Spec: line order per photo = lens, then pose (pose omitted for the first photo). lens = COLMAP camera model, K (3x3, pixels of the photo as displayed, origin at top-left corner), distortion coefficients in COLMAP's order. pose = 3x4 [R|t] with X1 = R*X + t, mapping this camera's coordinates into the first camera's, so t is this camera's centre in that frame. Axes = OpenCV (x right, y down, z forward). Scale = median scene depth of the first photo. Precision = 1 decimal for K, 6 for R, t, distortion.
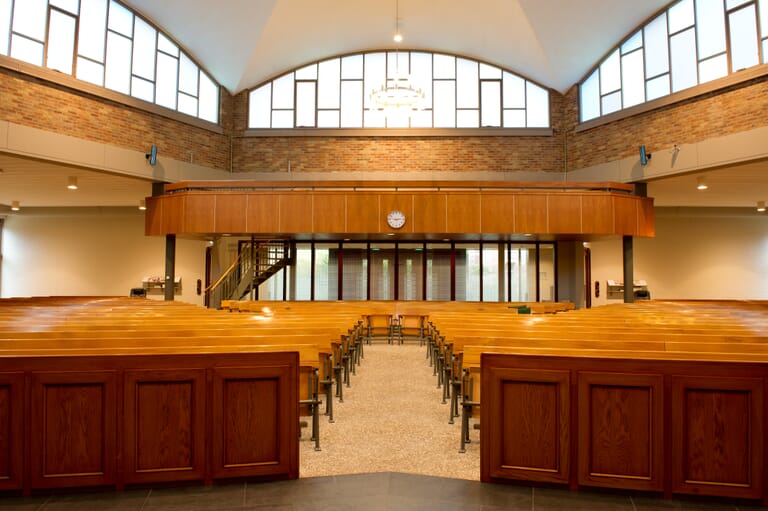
lens RADIAL K [[526.4, 0, 367.8], [0, 526.4, 255.5], [0, 0, 1]] dist [-0.042108, -0.001568]
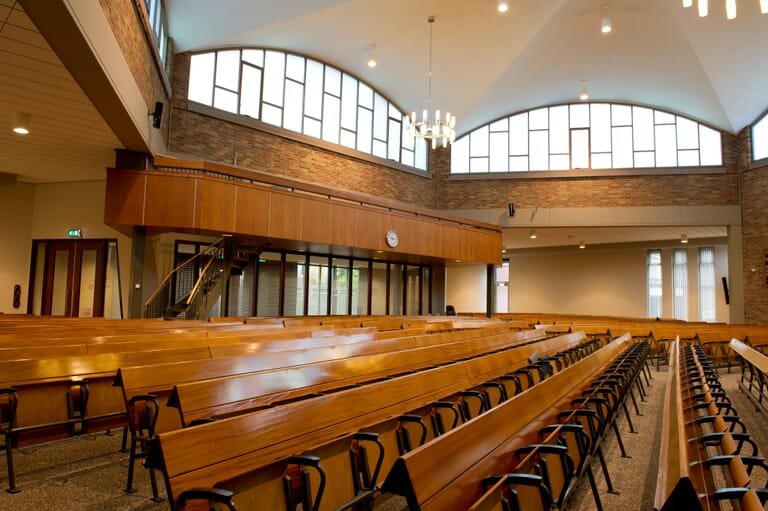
lens RADIAL K [[526.4, 0, 367.8], [0, 526.4, 255.5], [0, 0, 1]] dist [-0.042108, -0.001568]
pose [[0.680914, 0.072571, 0.728758, -0.613062], [-0.061006, 0.997240, -0.042306, 0.010117], [-0.729818, -0.015652, 0.683463, 0.259209]]
